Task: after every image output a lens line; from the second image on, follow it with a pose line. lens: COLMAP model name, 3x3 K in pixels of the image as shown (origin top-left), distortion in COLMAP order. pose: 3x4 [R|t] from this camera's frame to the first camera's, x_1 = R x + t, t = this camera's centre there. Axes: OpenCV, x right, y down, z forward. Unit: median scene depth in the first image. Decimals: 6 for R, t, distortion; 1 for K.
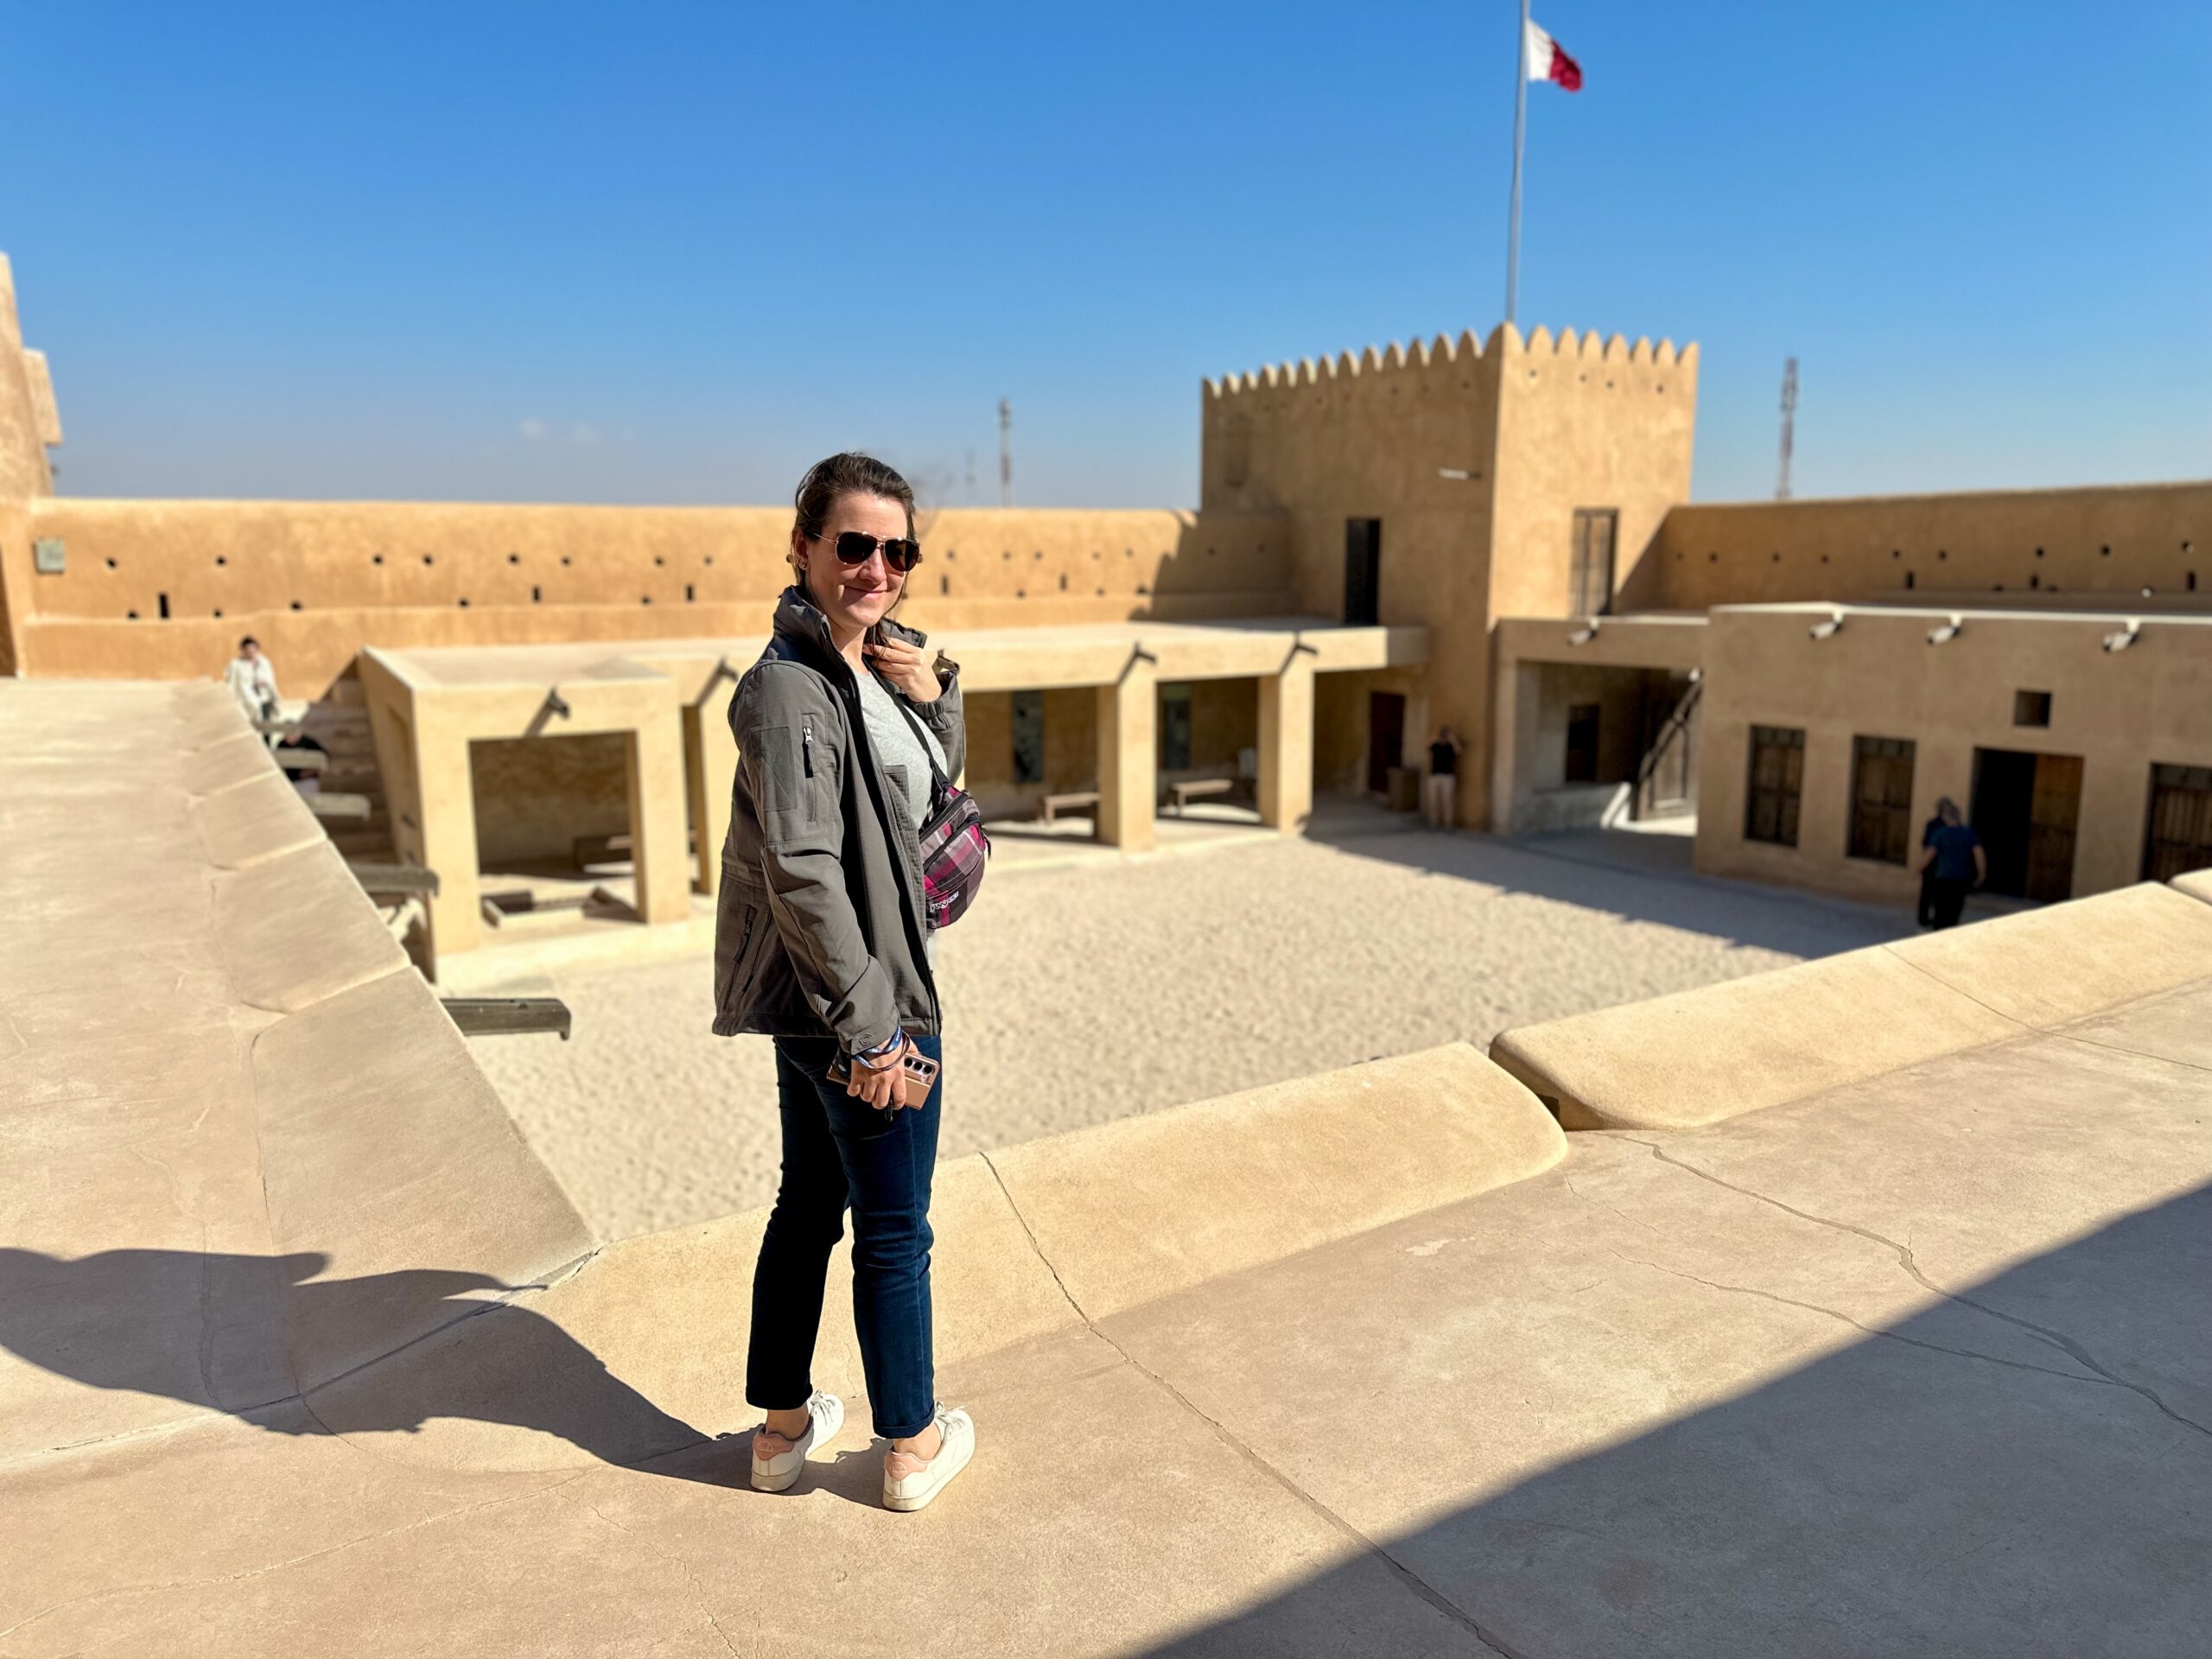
lens RADIAL K [[1549.2, 0, 1106.0], [0, 1549.2, 829.5], [0, 0, 1]] dist [0.108279, -0.145770]
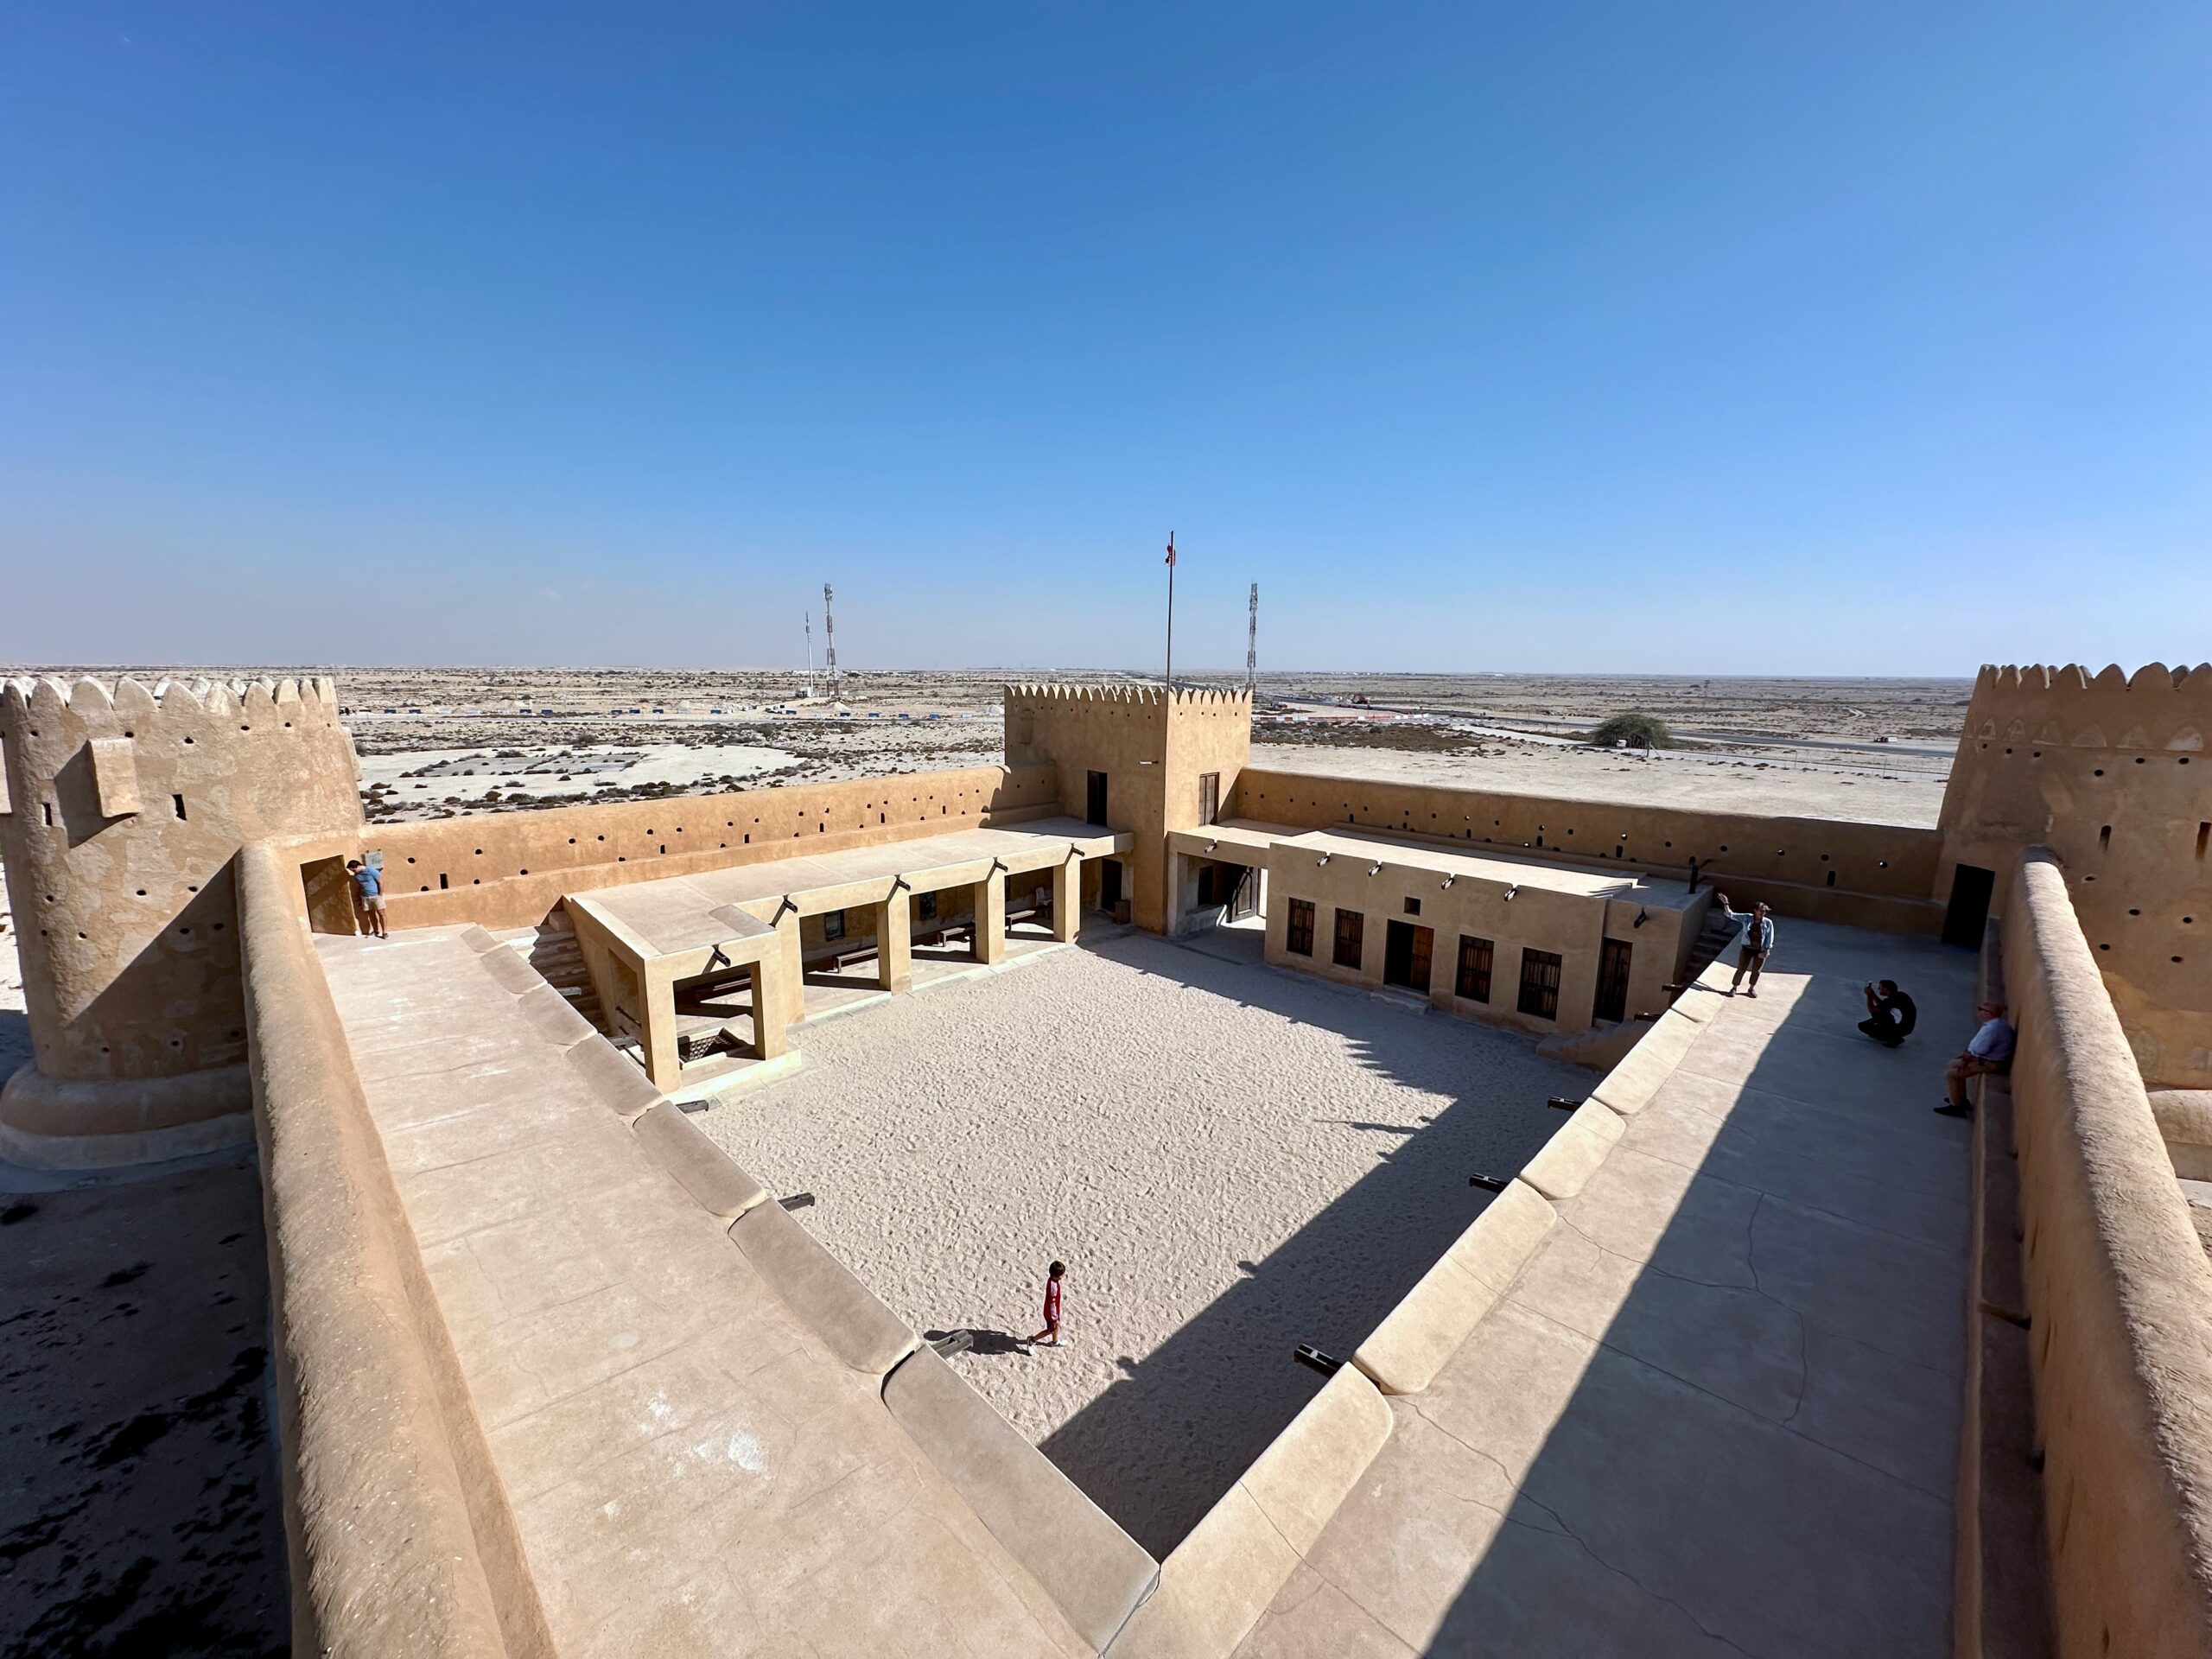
lens RADIAL K [[878.7, 0, 1106.0], [0, 878.7, 829.5], [0, 0, 1]] dist [0.010045, -0.000124]
pose [[0.970798, -0.025701, 0.238517, -0.098774], [0.024274, 0.999666, 0.008919, -0.150895], [-0.238666, -0.002869, 0.971097, -0.086516]]
